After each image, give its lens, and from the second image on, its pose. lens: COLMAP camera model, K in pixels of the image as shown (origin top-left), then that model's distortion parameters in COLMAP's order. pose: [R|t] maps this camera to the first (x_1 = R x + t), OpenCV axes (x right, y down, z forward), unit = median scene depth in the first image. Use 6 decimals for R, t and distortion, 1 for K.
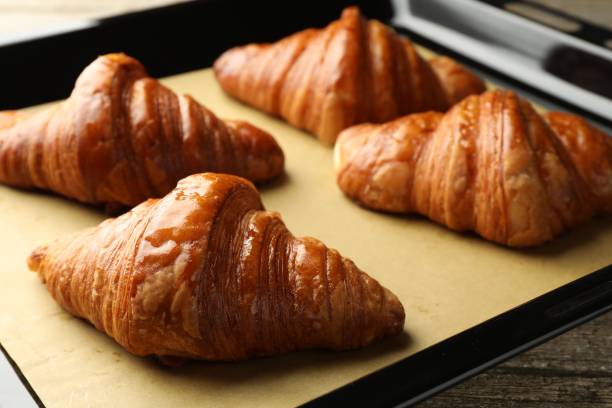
lens RADIAL K [[1006.0, 0, 309.4], [0, 1006.0, 202.7], [0, 0, 1]] dist [-0.045375, 0.000000]
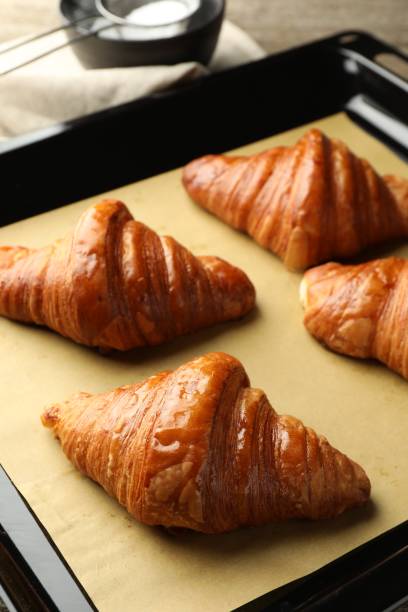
lens RADIAL K [[1006.0, 0, 201.1], [0, 1006.0, 305.5], [0, 0, 1]] dist [-0.045375, 0.000000]
pose [[0.999645, 0.016330, -0.021047, -0.084654], [-0.012378, 0.984341, 0.175838, -0.311692], [0.023589, -0.175516, 0.984194, -0.127468]]
